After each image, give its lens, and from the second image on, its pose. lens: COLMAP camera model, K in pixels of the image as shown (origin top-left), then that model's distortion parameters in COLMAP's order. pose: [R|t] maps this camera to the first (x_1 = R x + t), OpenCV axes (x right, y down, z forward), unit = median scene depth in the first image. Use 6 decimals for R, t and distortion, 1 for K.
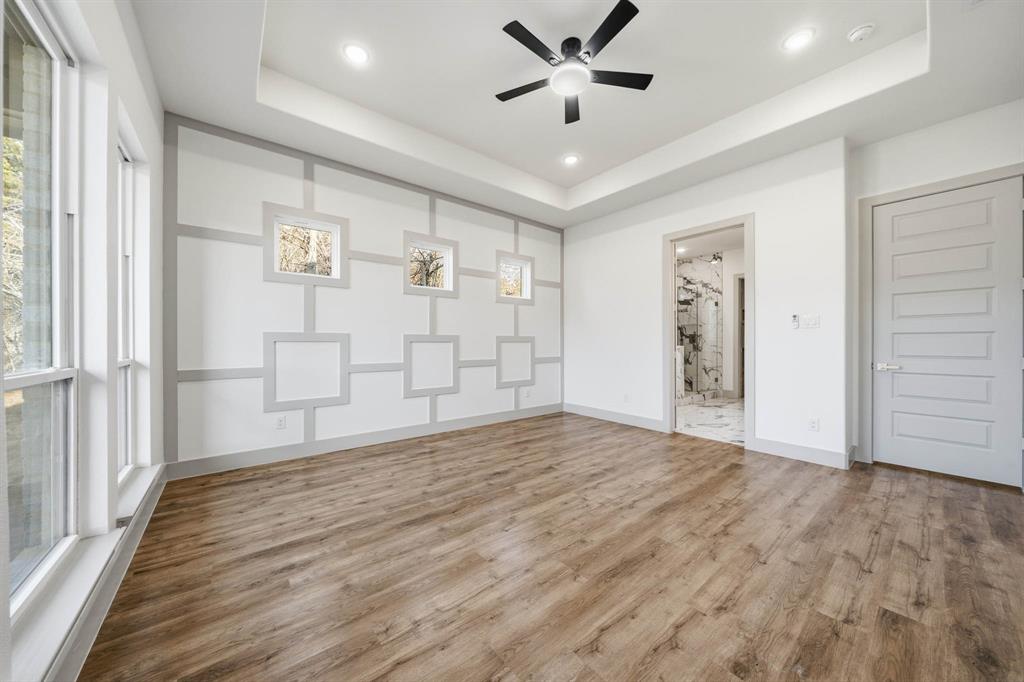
lens RADIAL K [[342.9, 0, 511.0], [0, 342.9, 340.7], [0, 0, 1]] dist [-0.000829, -0.000213]
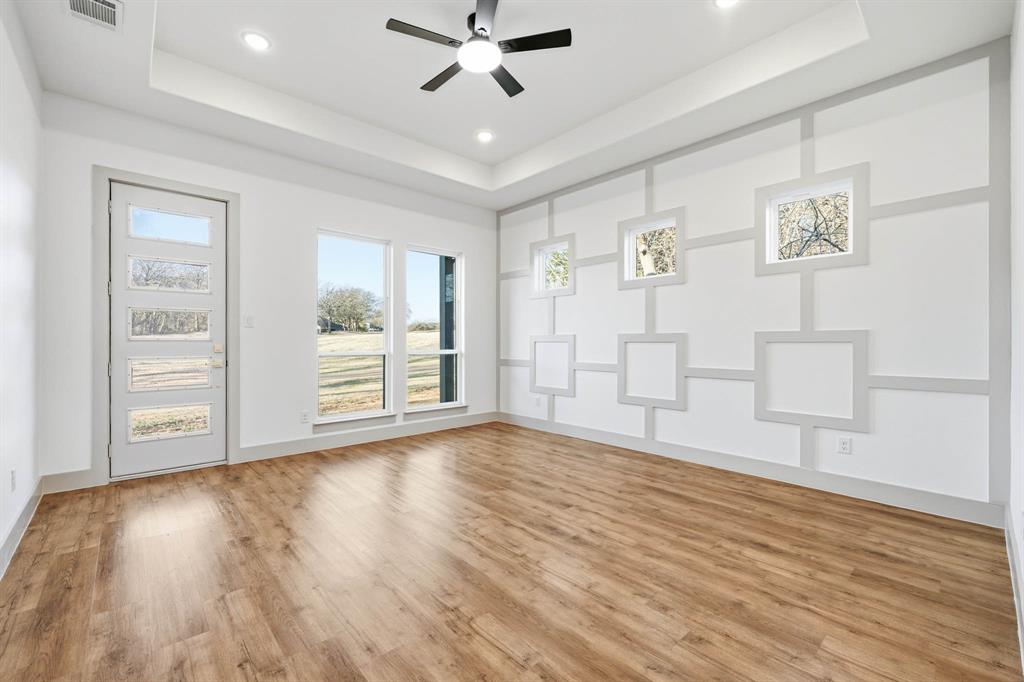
lens RADIAL K [[435.9, 0, 519.9], [0, 435.9, 346.1], [0, 0, 1]] dist [-0.015964, 0.001607]
pose [[0.068463, 0.007087, -0.997628, 0.820992], [0.001328, 0.999973, 0.007195, 0.005247], [0.997653, -0.001817, 0.068452, 0.632145]]
